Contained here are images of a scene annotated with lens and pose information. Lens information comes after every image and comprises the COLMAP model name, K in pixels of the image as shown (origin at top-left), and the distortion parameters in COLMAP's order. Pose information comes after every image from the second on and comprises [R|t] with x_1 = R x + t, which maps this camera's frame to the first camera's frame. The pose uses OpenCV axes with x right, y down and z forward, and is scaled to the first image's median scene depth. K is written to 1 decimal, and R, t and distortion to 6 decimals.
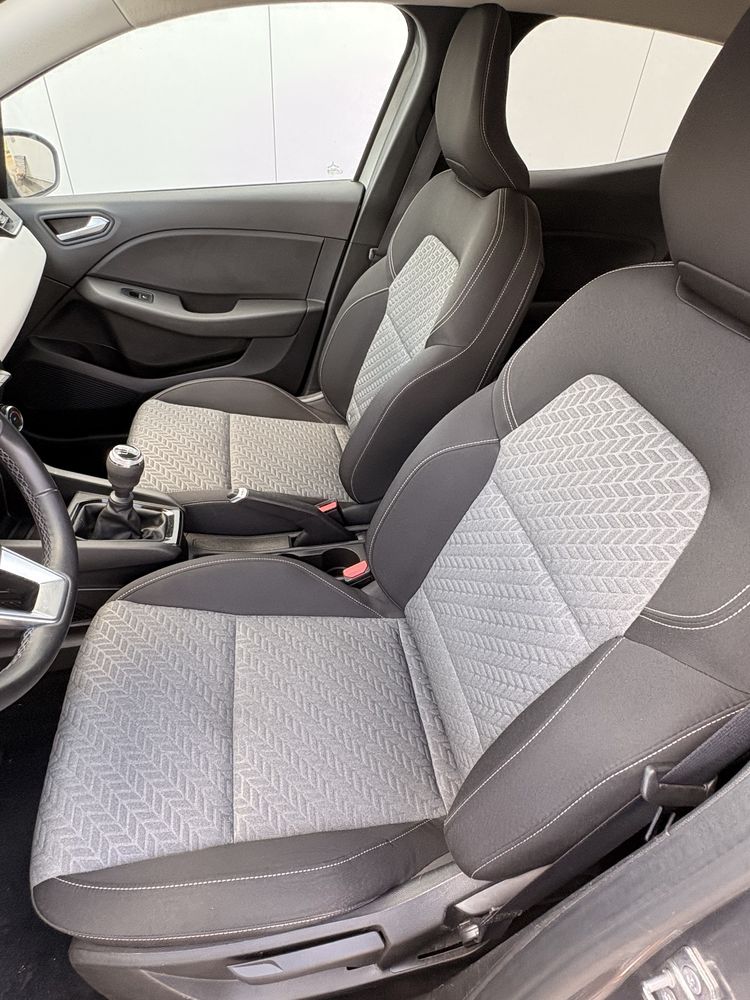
lens RADIAL K [[561.3, 0, 375.0], [0, 561.3, 500.0], [0, 0, 1]] dist [-0.002467, 0.001256]
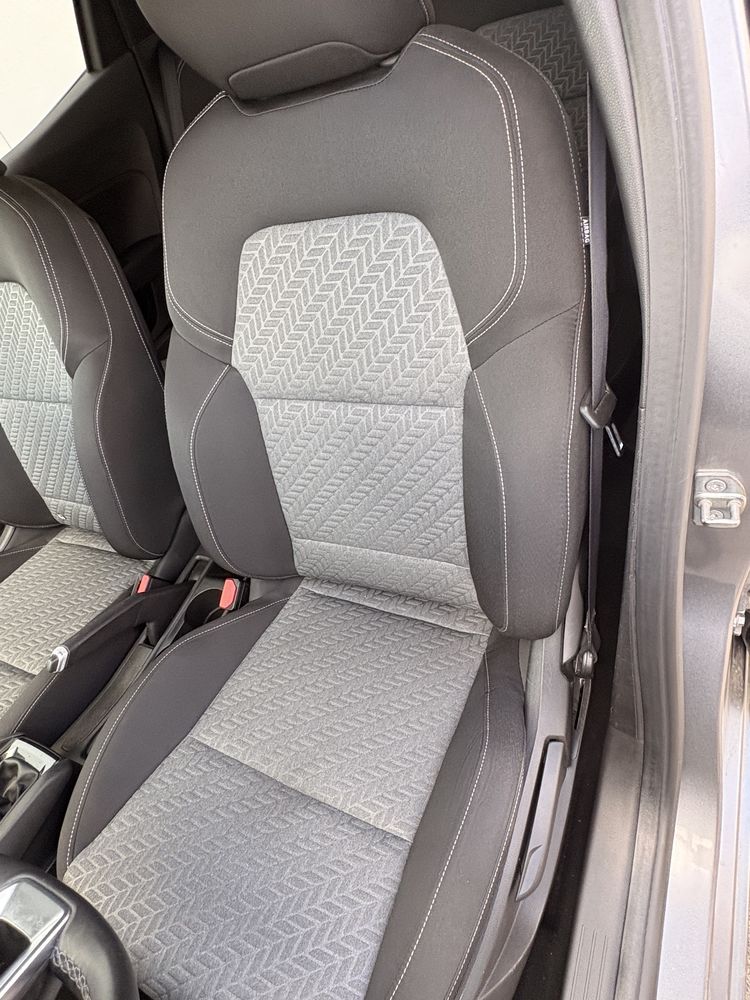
lens RADIAL K [[561.3, 0, 375.0], [0, 561.3, 500.0], [0, 0, 1]] dist [-0.002467, 0.001256]
pose [[0.531911, -0.755927, 0.381636, -0.199282], [0.746389, 0.631394, 0.210346, 0.023070], [-0.399968, 0.172964, 0.900061, 0.103344]]
